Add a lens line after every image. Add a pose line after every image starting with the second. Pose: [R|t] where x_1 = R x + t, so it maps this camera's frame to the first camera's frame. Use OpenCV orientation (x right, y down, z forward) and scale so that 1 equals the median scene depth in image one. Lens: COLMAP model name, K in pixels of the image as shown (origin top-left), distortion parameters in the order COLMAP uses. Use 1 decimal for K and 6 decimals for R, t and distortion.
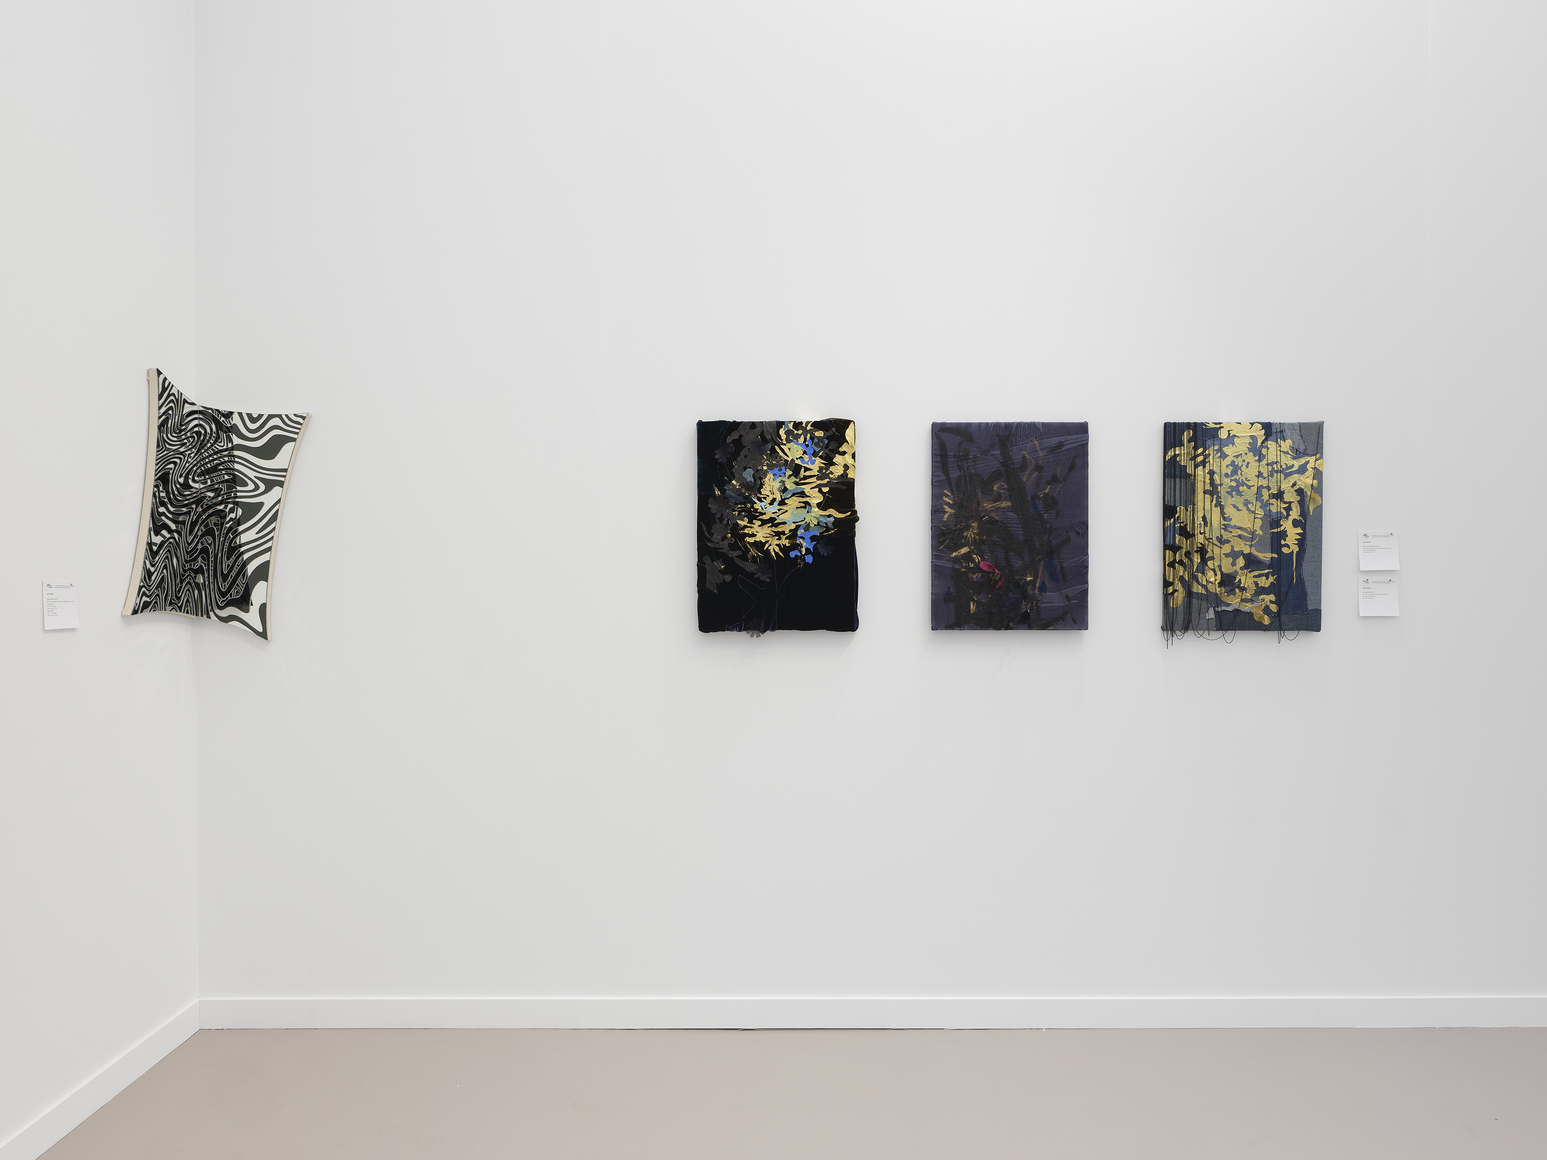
lens RADIAL K [[1046.5, 0, 773.5], [0, 1046.5, 580.0], [0, 0, 1]] dist [-0.000230, 0.001633]
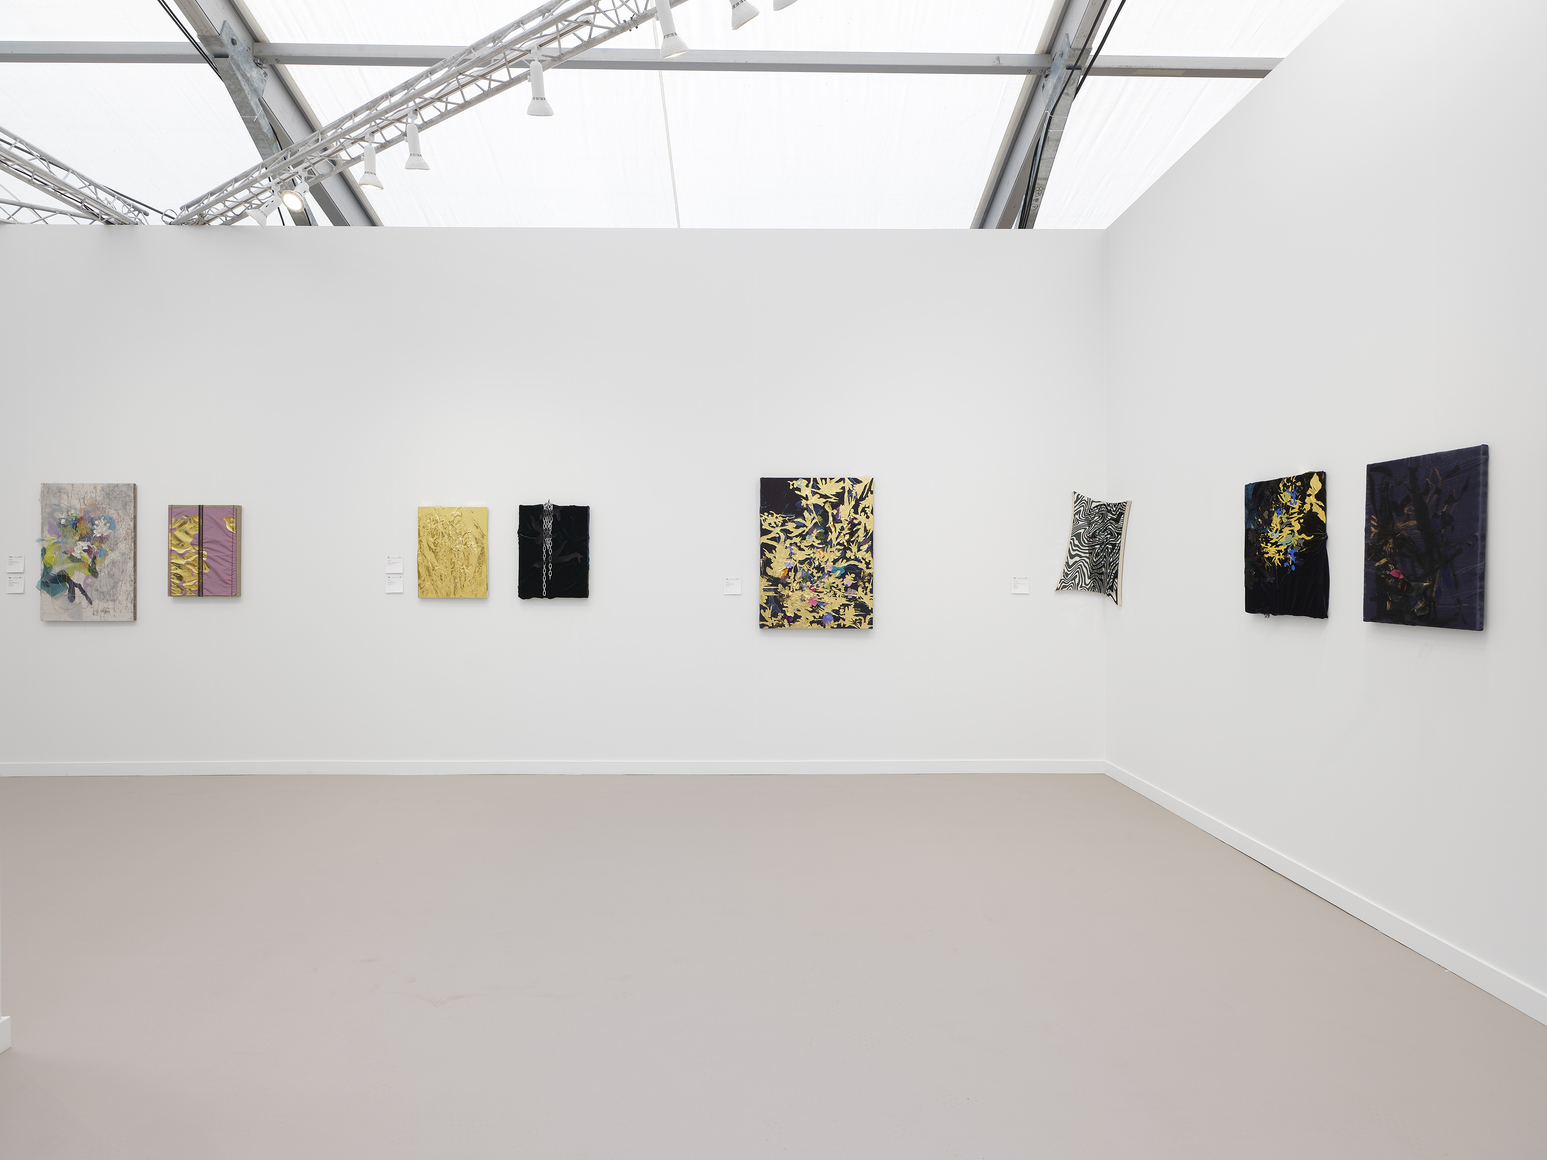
lens RADIAL K [[758.3, 0, 773.5], [0, 758.3, 580.0], [0, 0, 1]] dist [-0.001839, -0.000281]
pose [[0.026919, 0.014568, -0.999531, 1.093544], [-0.014784, 0.999790, 0.014173, -0.007110], [0.999528, 0.014395, 0.027128, 0.225381]]
